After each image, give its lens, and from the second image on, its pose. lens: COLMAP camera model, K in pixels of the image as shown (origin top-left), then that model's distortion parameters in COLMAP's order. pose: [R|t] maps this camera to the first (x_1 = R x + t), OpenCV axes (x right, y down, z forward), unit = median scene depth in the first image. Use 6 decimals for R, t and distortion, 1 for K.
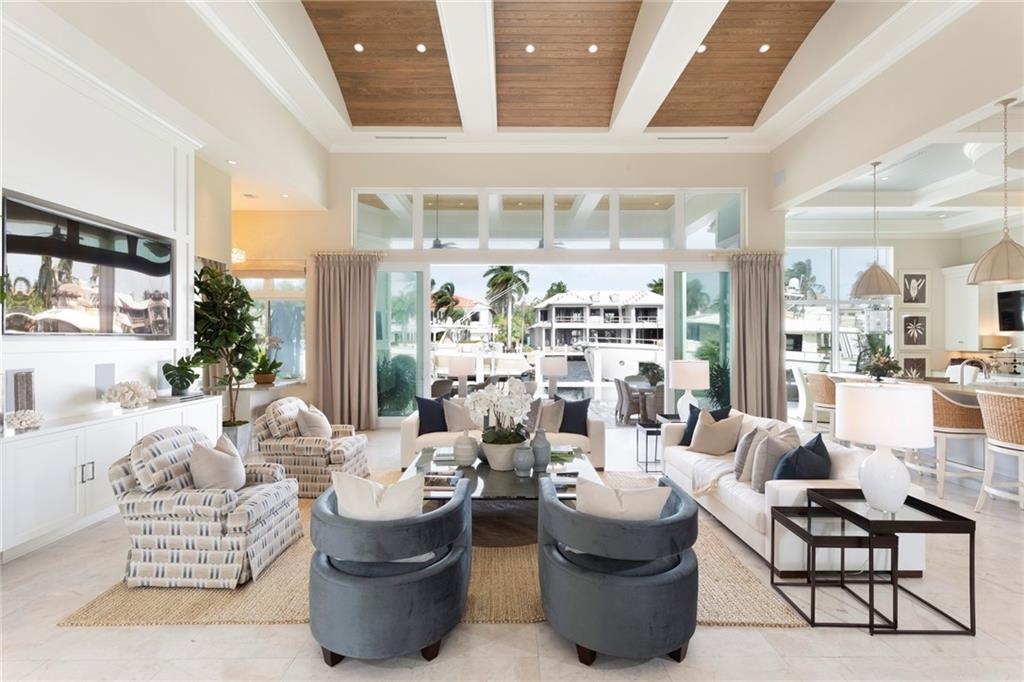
lens RADIAL K [[503.9, 0, 538.7], [0, 503.9, 343.1], [0, 0, 1]] dist [0.002419, 0.000467]
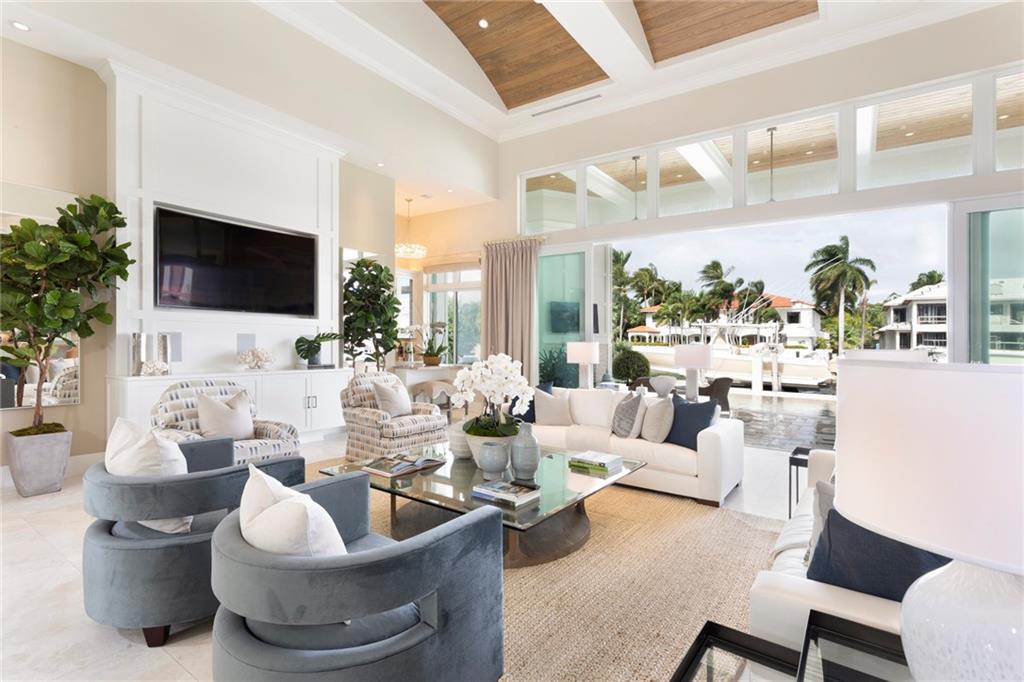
lens RADIAL K [[507.3, 0, 546.0], [0, 507.3, 350.8], [0, 0, 1]] dist [0.002523, 0.001421]
pose [[0.787483, 0.017175, -0.616098, 0.299309], [-0.019406, 0.999807, 0.003068, 0.036746], [0.616031, 0.009540, 0.787664, 0.254507]]
